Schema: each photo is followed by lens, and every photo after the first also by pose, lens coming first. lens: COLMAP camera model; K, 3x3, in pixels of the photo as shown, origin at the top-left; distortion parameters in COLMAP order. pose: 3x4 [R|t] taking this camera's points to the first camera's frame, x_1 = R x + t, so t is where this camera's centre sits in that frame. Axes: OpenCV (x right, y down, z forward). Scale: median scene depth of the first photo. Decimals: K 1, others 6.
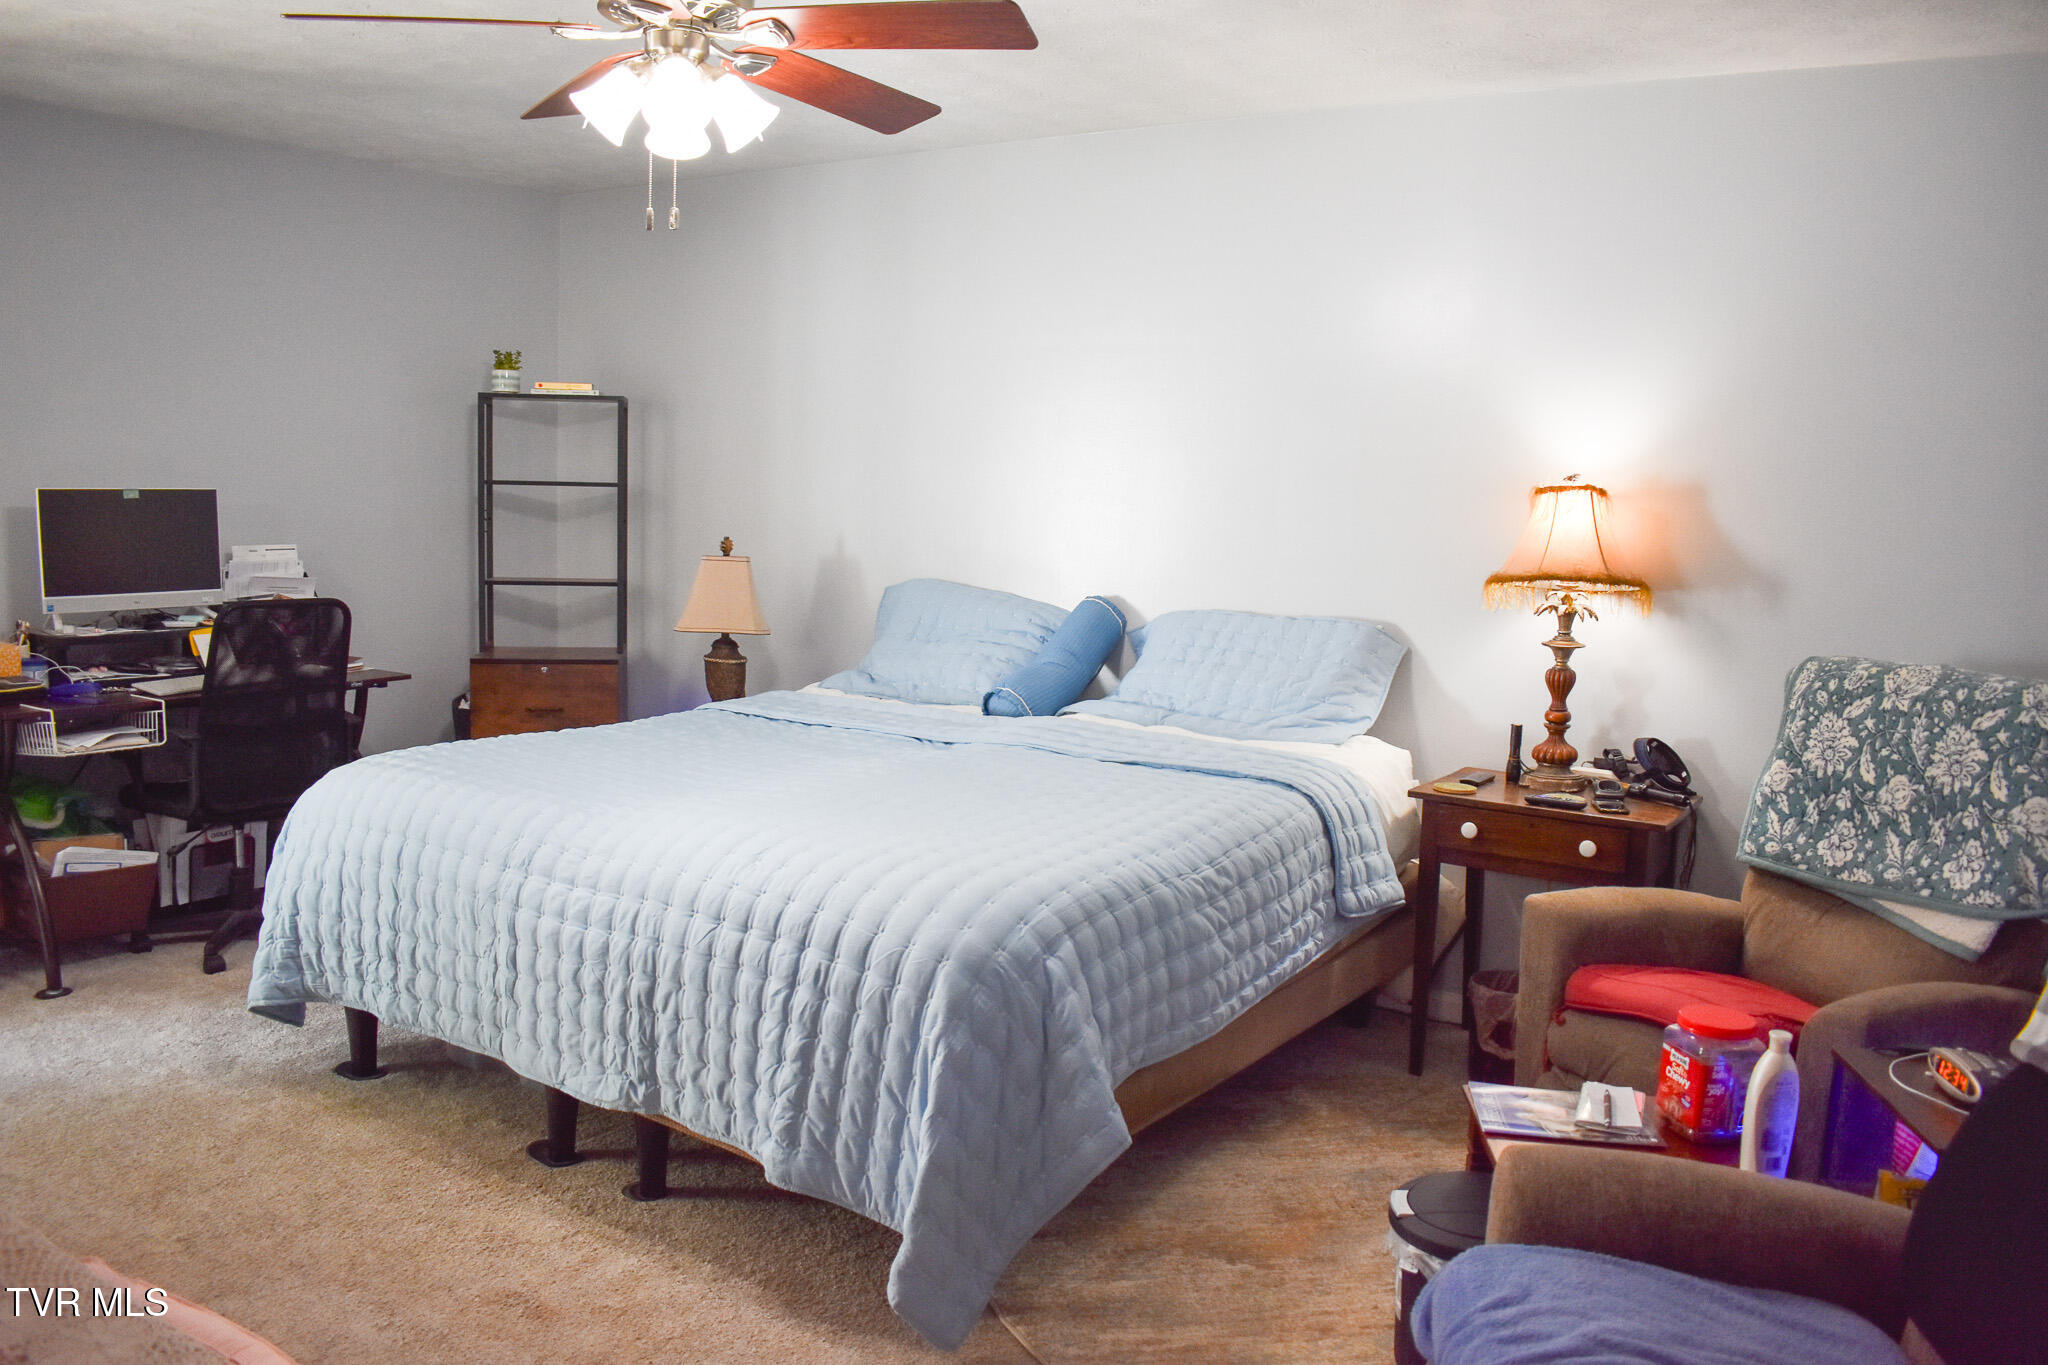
lens RADIAL K [[1602.3, 0, 1031.3], [0, 1602.3, 682.4], [0, 0, 1]] dist [-0.094292, 0.015283]
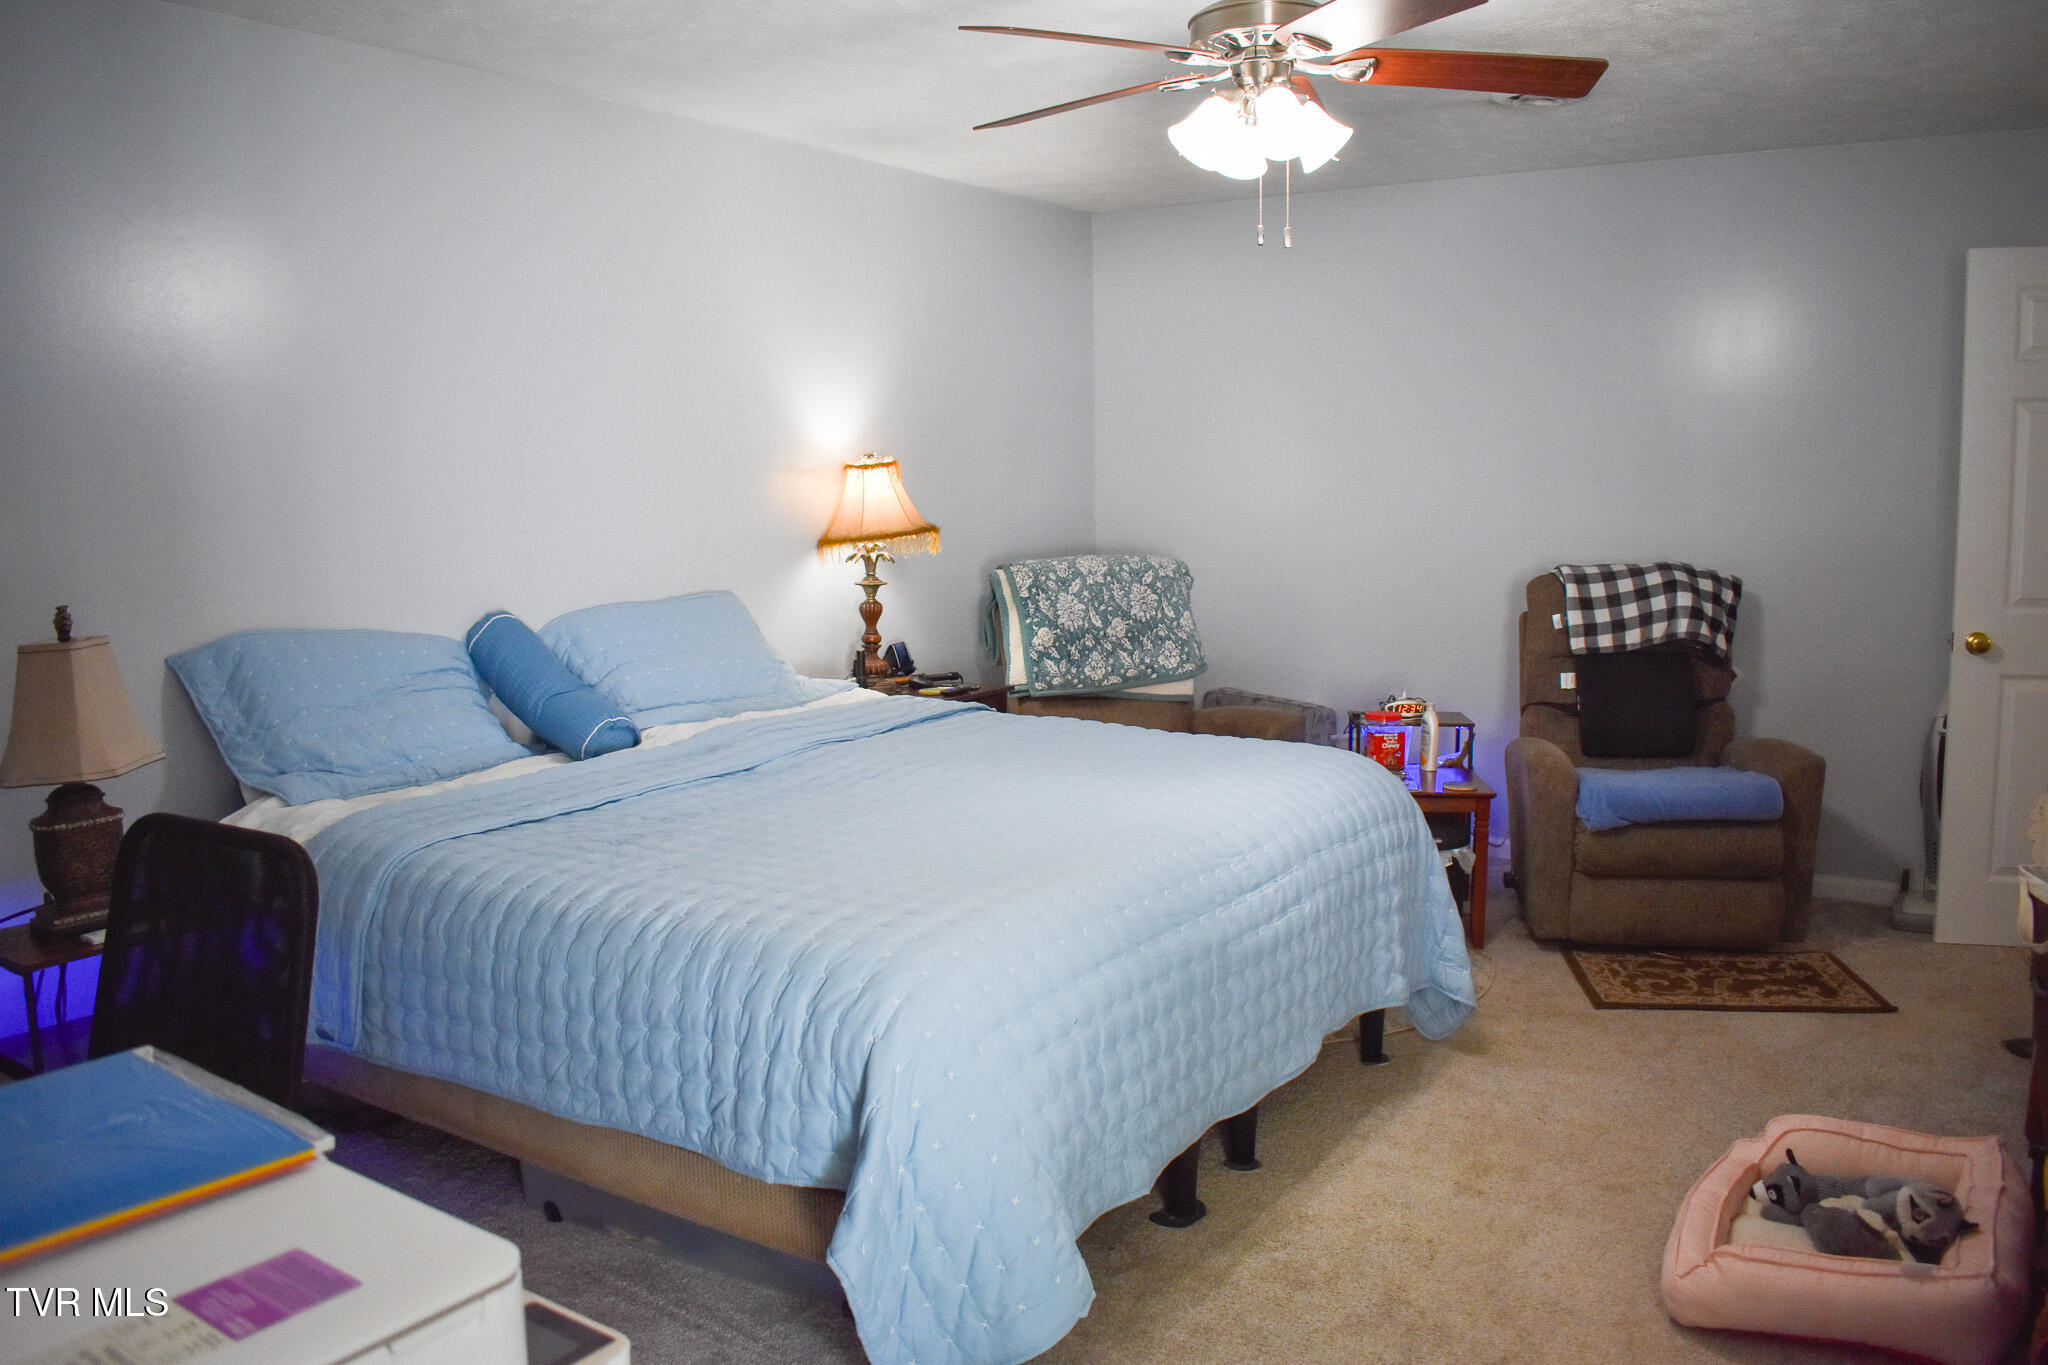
lens RADIAL K [[1602.3, 0, 1031.3], [0, 1602.3, 682.4], [0, 0, 1]] dist [-0.094292, 0.015283]
pose [[-0.016399, -0.166587, 0.985890, -1.216653], [0.135434, 0.976566, 0.167265, -0.182014], [-0.990651, 0.136266, 0.006546, 1.079014]]
